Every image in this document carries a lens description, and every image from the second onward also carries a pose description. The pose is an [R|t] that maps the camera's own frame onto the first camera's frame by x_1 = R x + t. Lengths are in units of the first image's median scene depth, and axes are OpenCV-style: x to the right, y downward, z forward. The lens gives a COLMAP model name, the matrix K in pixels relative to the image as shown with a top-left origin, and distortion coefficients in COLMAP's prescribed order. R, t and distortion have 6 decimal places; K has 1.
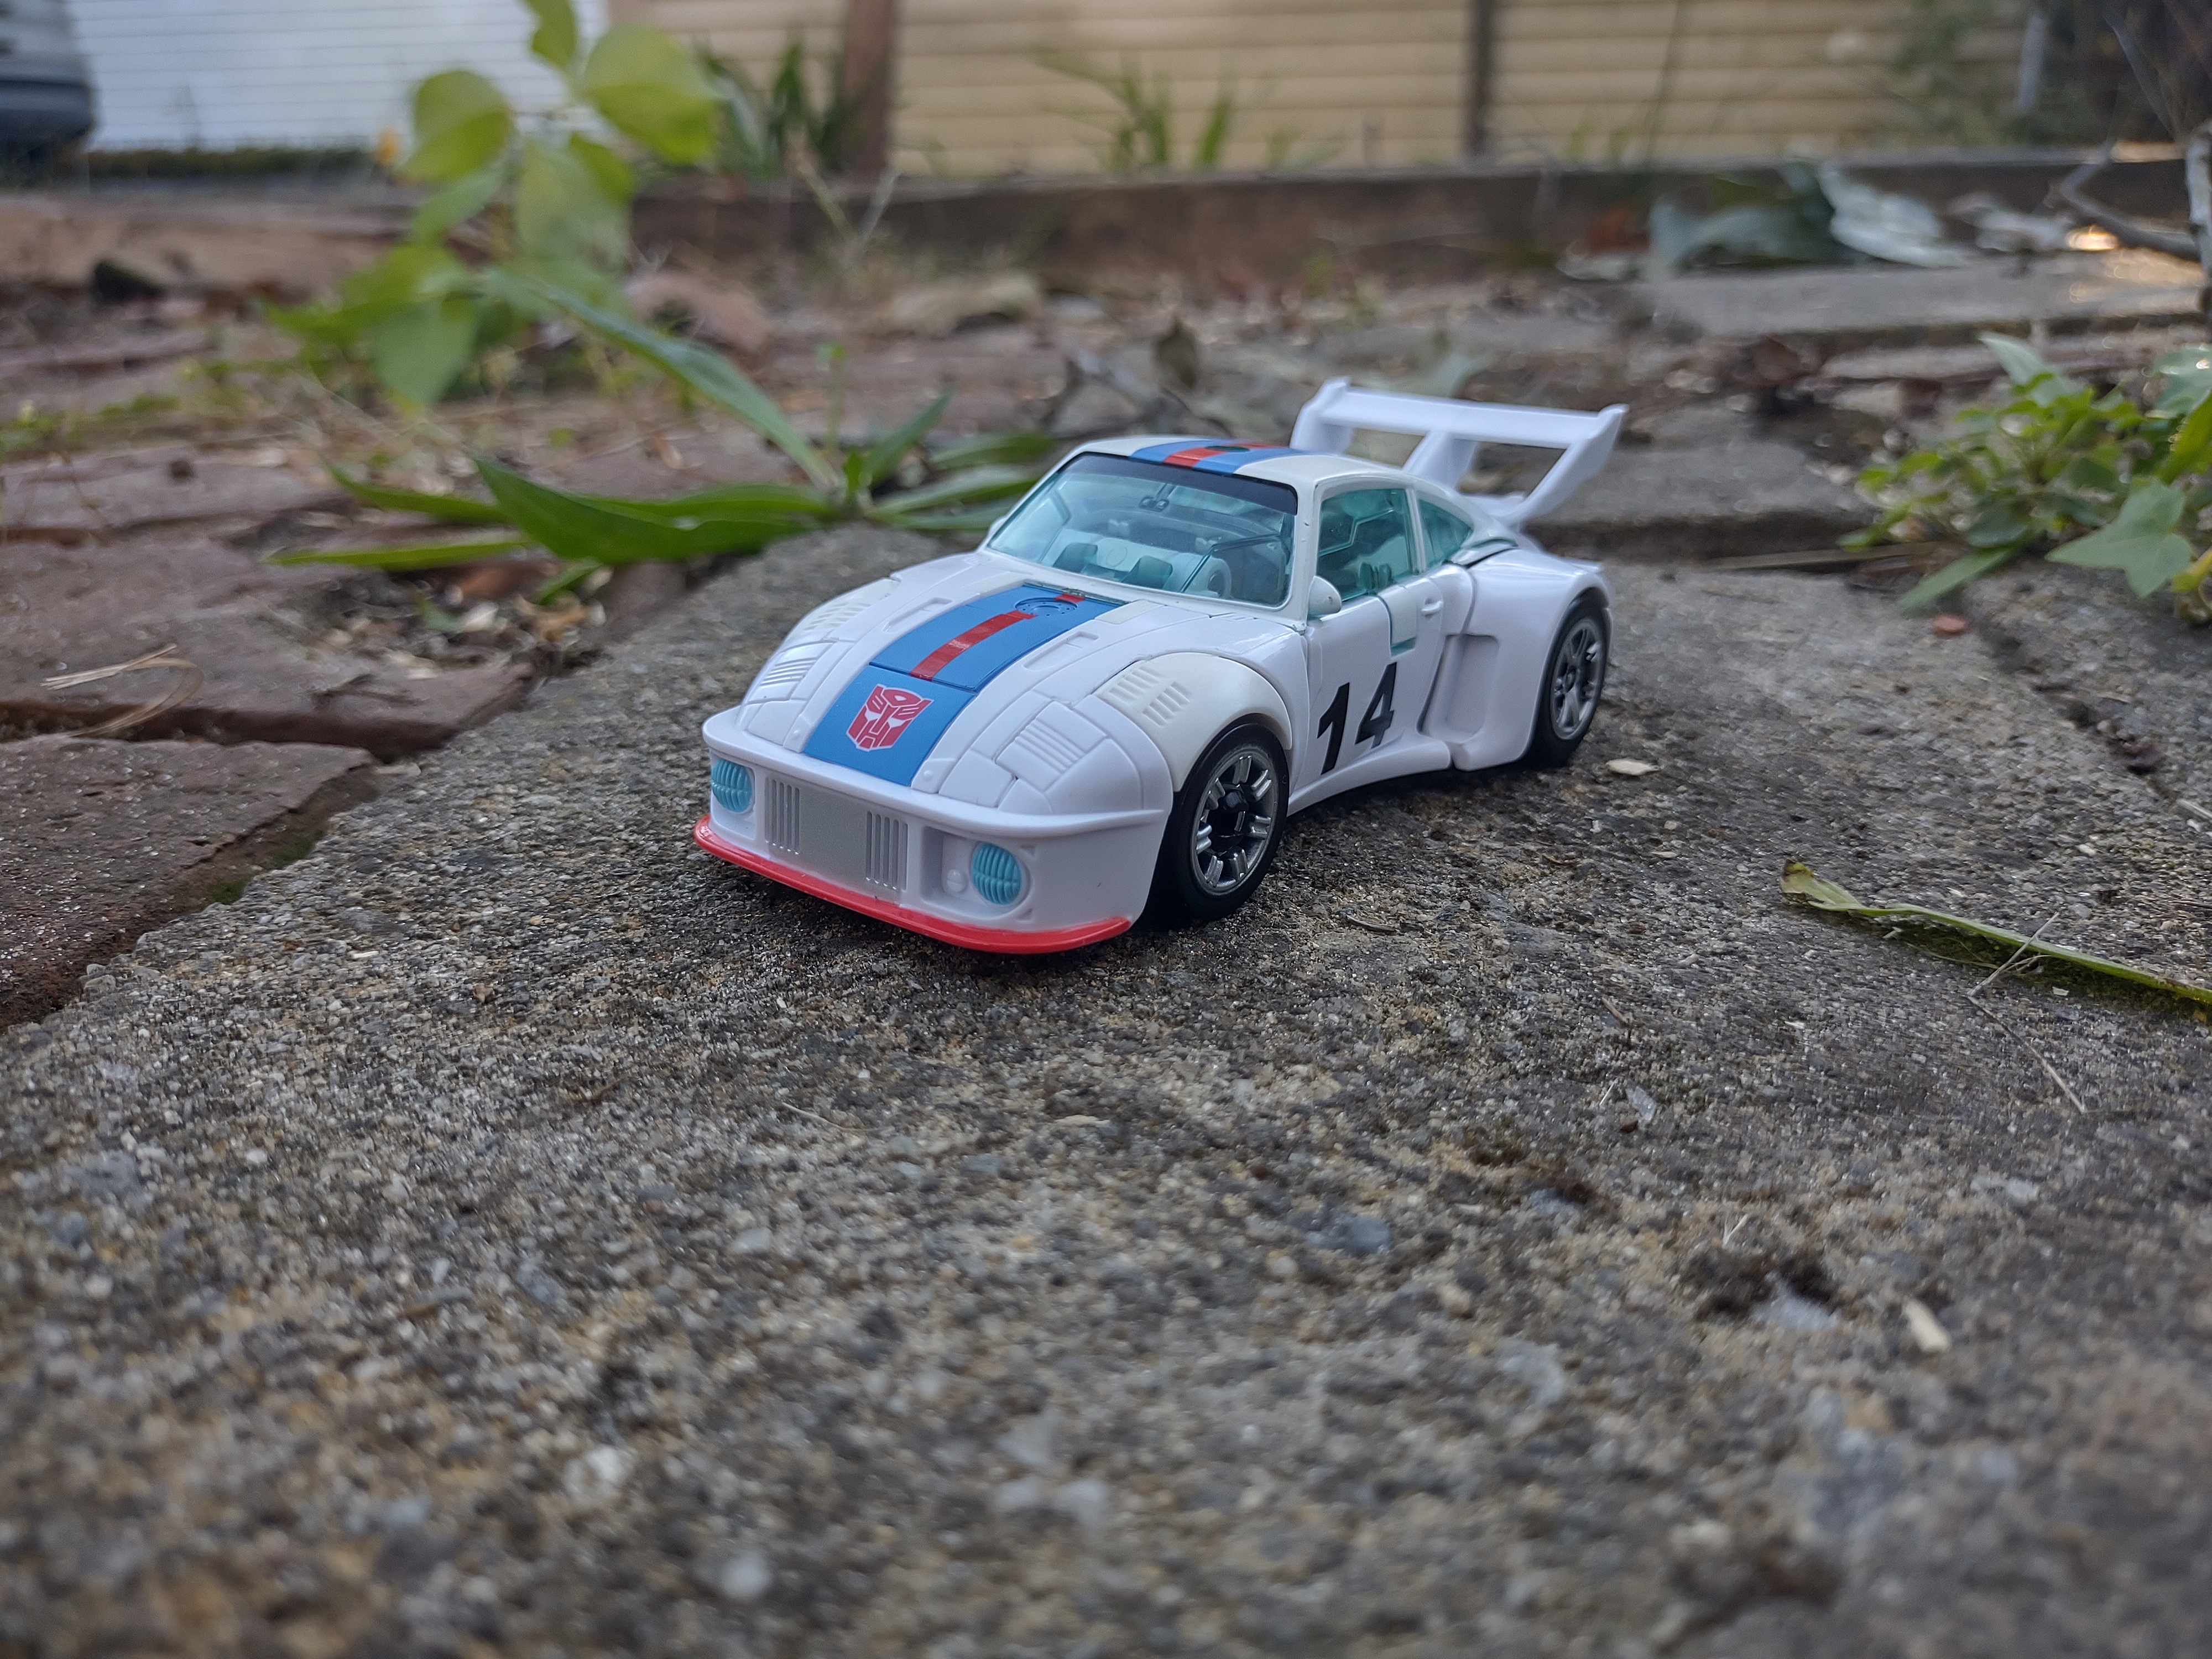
lens RADIAL K [[1737.3, 0, 1106.4], [0, 1737.3, 828.4], [0, 0, 1]] dist [-0.000187, -0.069803]
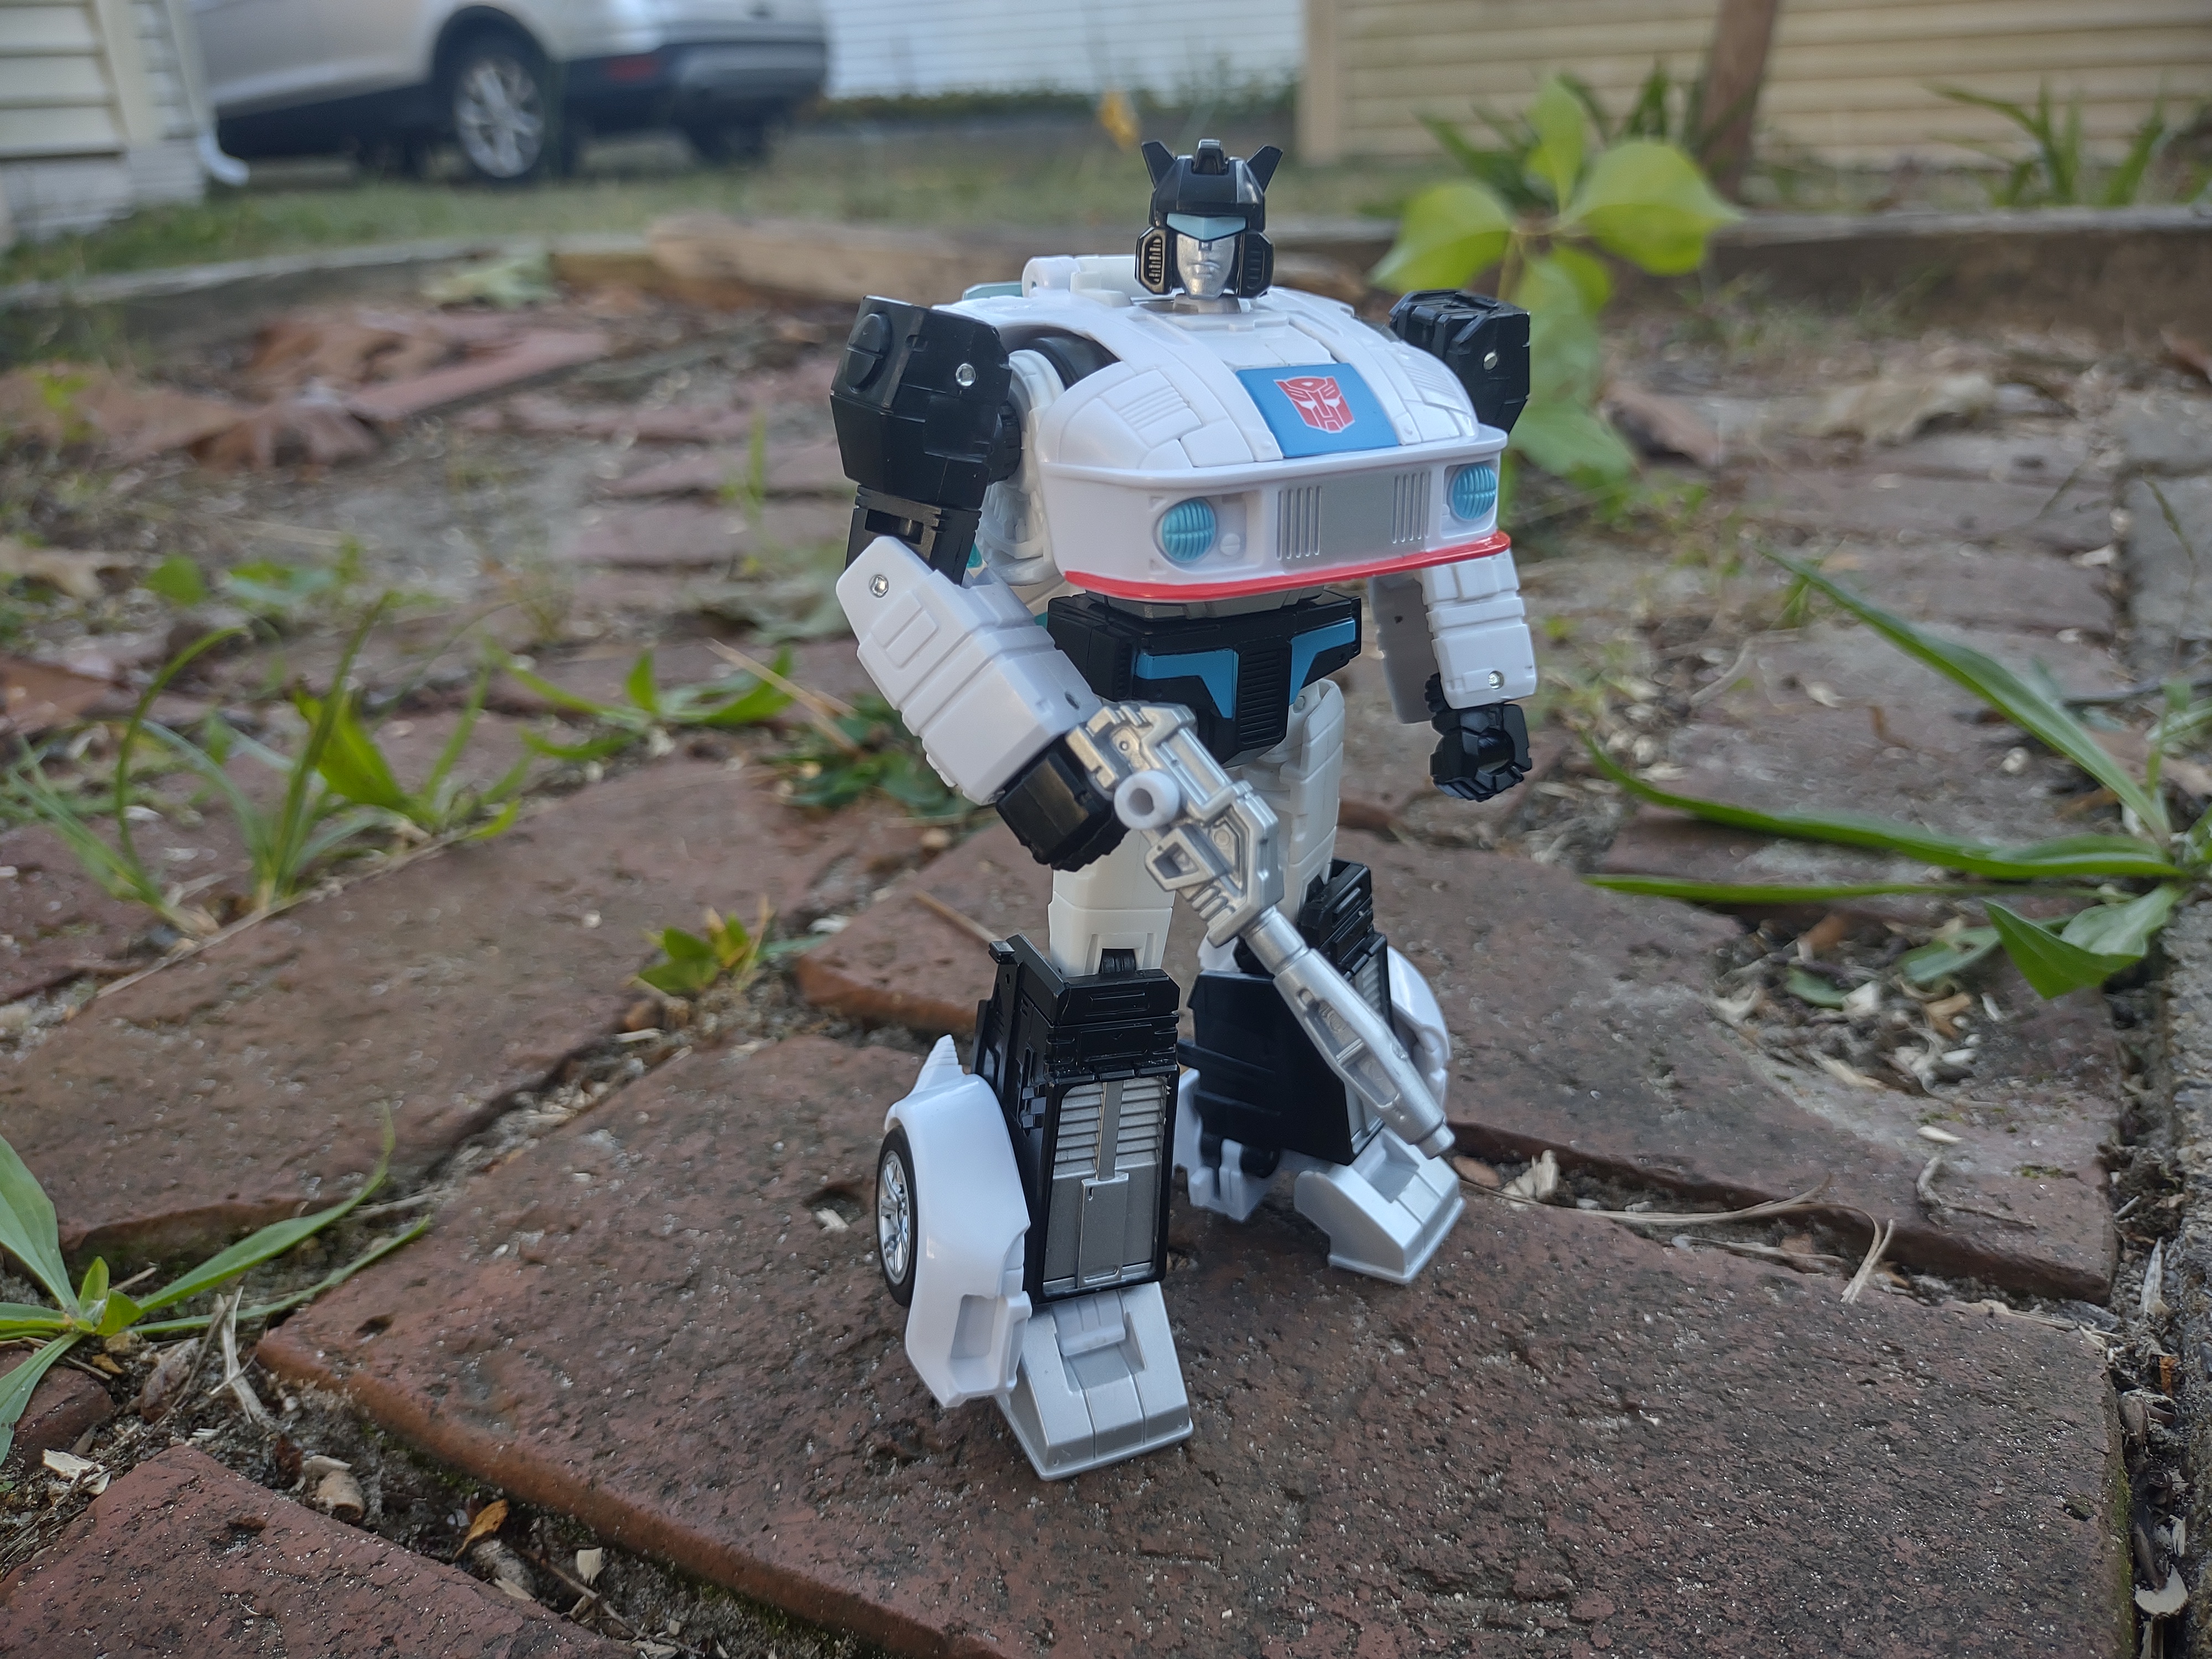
lens RADIAL K [[1758.2, 0, 1110.1], [0, 1758.2, 825.1], [0, 0, 1]] dist [-0.043339, 0.018209]
pose [[0.941538, 0.106063, -0.319776, -0.814076], [-0.095428, 0.994240, 0.048791, -0.401876], [0.323109, -0.015423, 0.946236, -0.119966]]
